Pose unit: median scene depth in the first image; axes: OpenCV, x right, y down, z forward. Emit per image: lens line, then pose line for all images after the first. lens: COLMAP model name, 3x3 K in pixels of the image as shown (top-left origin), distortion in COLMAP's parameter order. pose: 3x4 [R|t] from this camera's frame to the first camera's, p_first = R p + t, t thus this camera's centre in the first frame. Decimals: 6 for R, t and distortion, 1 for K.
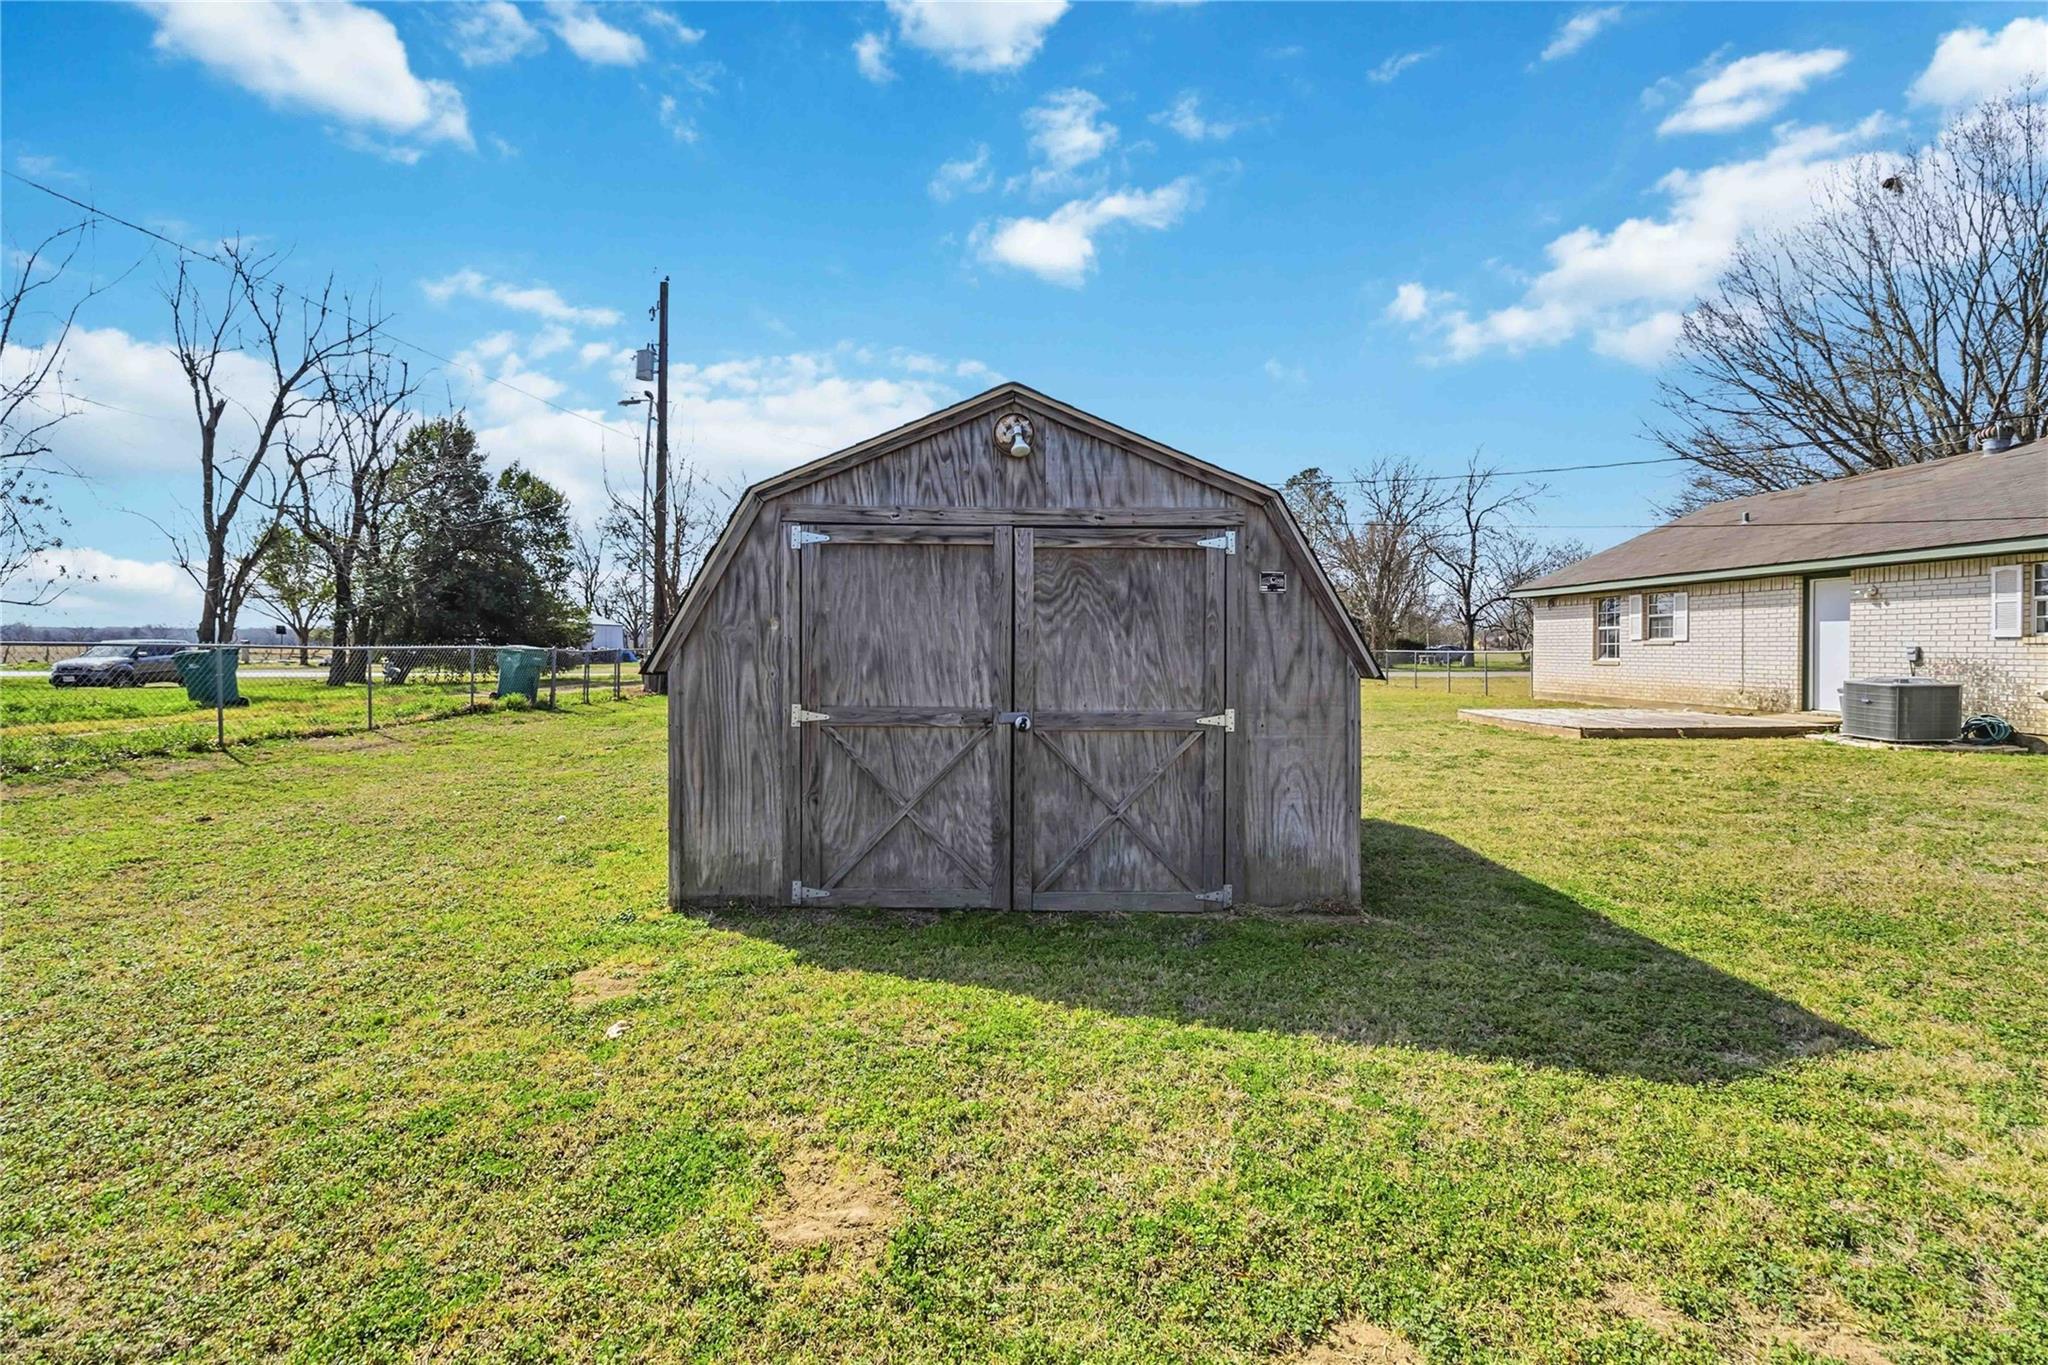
lens RADIAL K [[969.9, 0, 1022.9], [0, 969.9, 652.9], [0, 0, 1]] dist [0.004217, 0.000138]
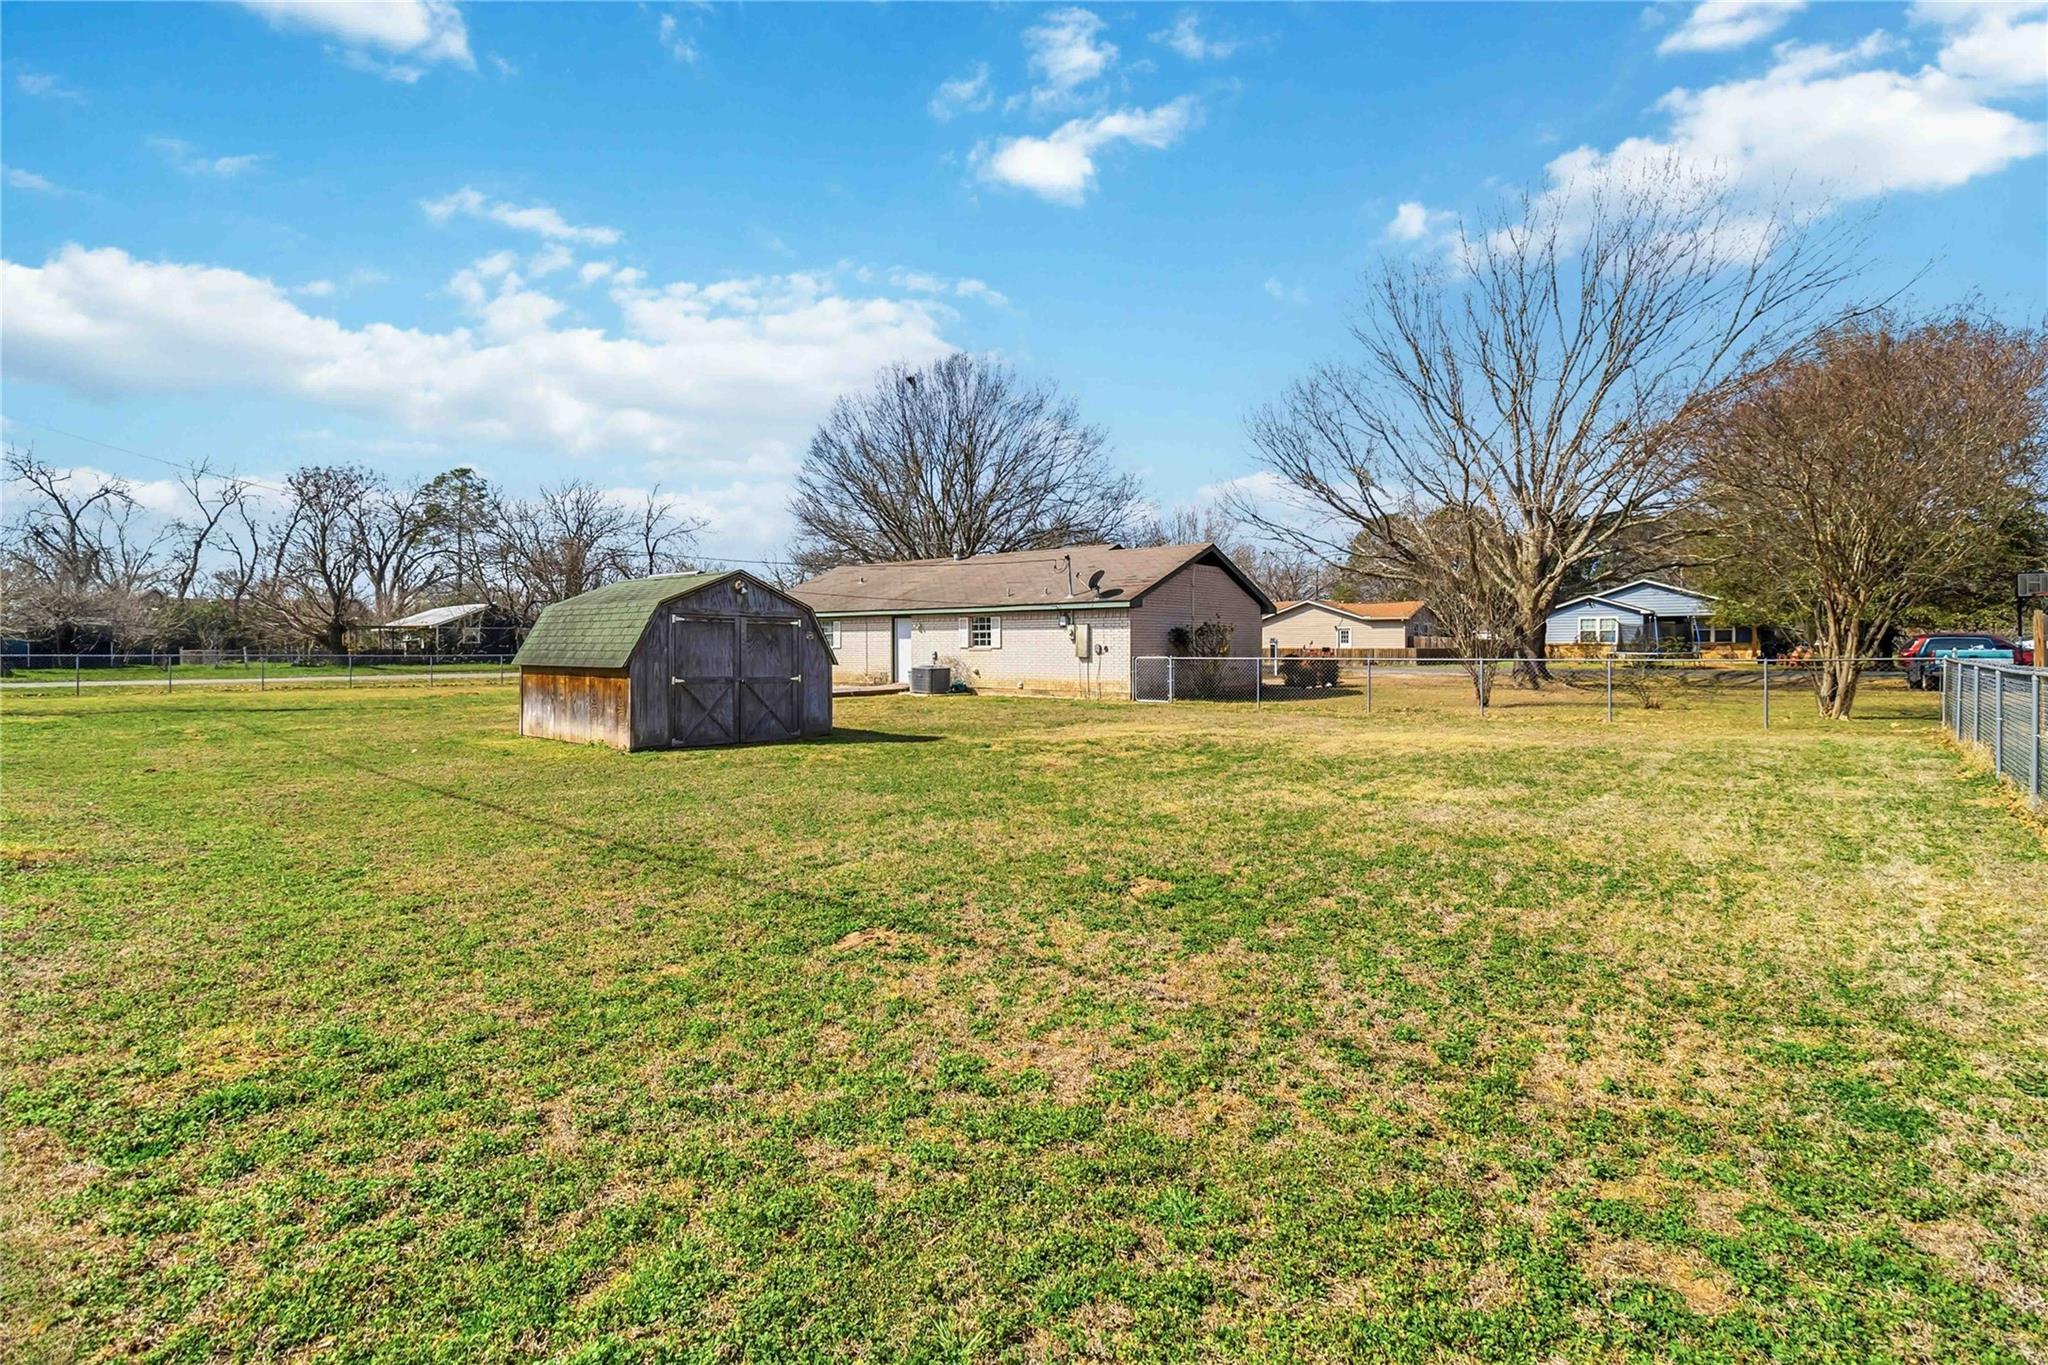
lens RADIAL K [[969.9, 0, 1022.9], [0, 969.9, 652.9], [0, 0, 1]] dist [0.004217, 0.000138]
pose [[0.652829, -0.004873, 0.757490, -0.538171], [0.005583, 0.999983, 0.001621, -0.005116], [-0.757485, 0.003170, 0.652845, -0.513796]]
